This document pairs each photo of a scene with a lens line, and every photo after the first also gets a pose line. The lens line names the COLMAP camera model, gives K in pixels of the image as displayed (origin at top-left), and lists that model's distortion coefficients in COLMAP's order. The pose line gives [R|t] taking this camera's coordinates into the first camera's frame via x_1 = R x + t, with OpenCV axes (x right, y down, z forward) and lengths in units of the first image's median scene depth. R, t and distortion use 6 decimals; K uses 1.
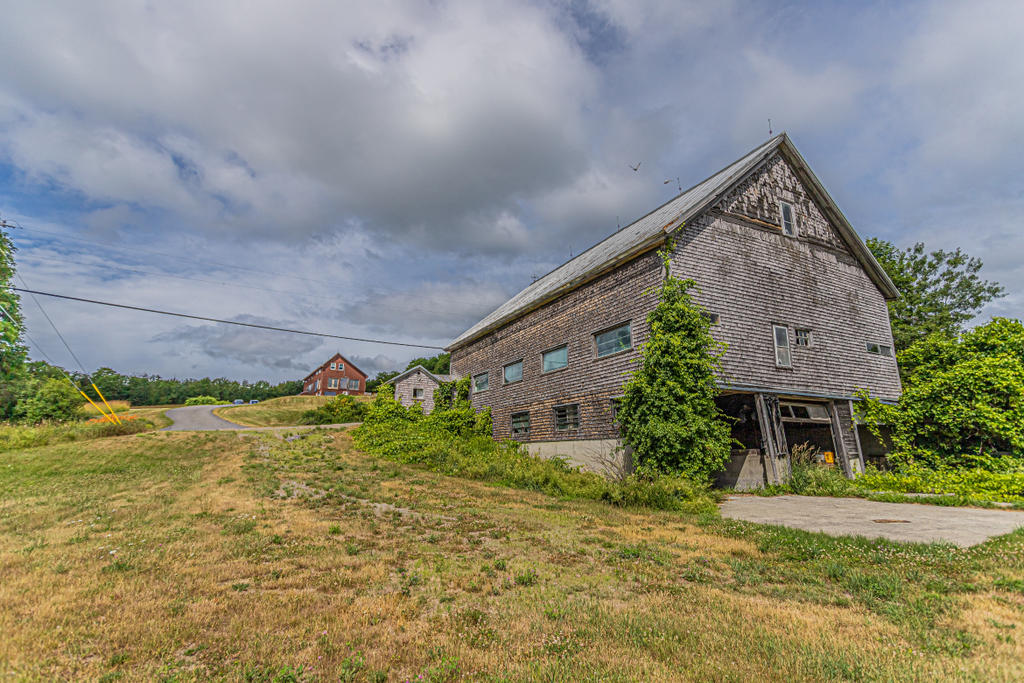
lens RADIAL K [[489.6, 0, 512.2], [0, 489.6, 337.4], [0, 0, 1]] dist [0.000238, 0.001233]
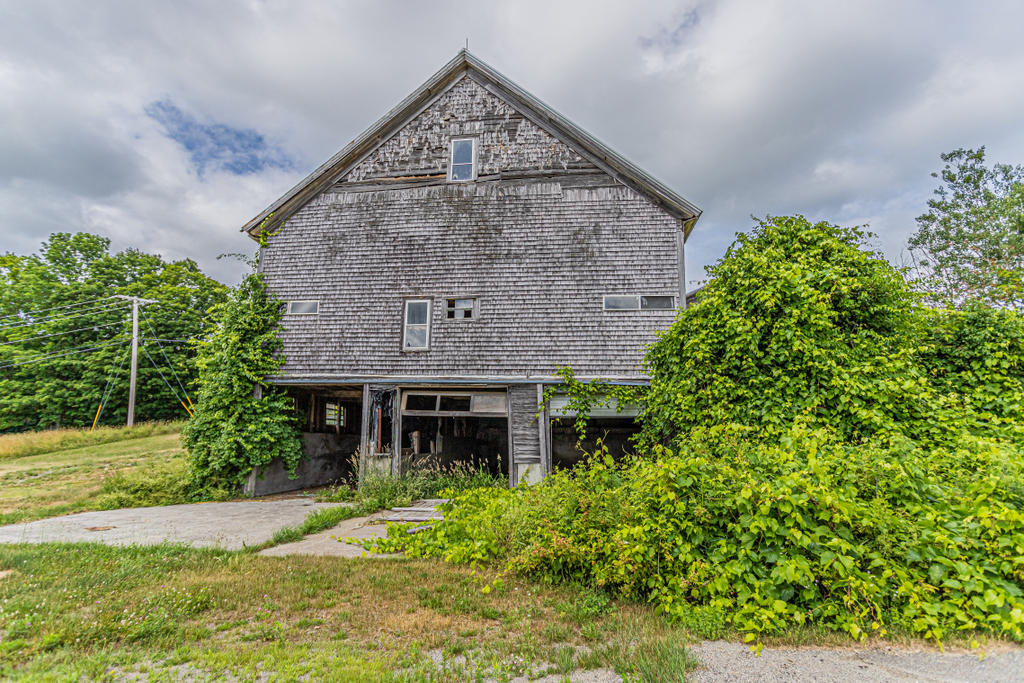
lens RADIAL K [[489.6, 0, 512.2], [0, 489.6, 337.4], [0, 0, 1]] dist [0.000238, 0.001233]
pose [[0.824544, -0.106167, -0.555748, 1.094761], [0.120253, 0.992680, -0.011222, 0.065415], [0.552871, -0.057577, 0.831275, 0.390424]]
